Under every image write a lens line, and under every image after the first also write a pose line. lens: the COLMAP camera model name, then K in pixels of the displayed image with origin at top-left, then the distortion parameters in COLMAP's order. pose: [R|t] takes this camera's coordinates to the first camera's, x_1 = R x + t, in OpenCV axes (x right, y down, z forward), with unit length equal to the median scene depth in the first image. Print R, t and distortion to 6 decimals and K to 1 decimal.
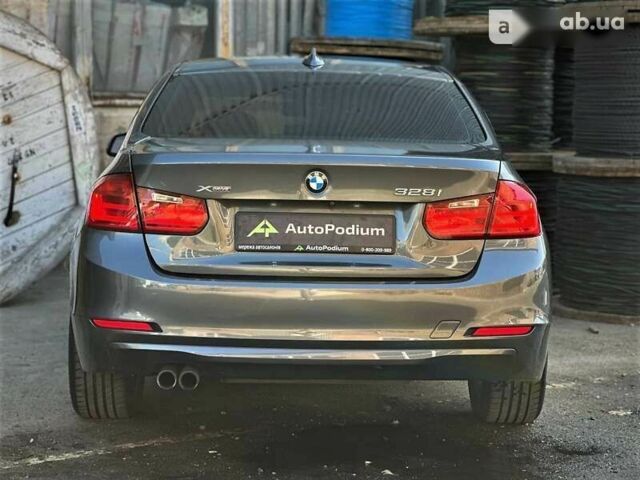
lens RADIAL K [[1464.5, 0, 315.7], [0, 1464.5, 238.1], [0, 0, 1]] dist [0.115739, 0.000000]
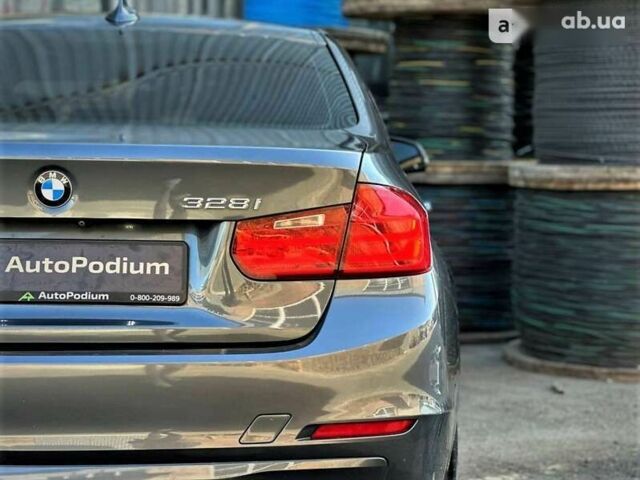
lens RADIAL K [[1464.5, 0, 317.3], [0, 1464.5, 242.2], [0, 0, 1]] dist [0.115739, 0.000000]
pose [[0.999972, -0.006610, -0.003585, 0.111316], [0.006557, 0.999871, -0.014666, -0.005921], [0.003681, 0.014643, 0.999886, 0.385984]]
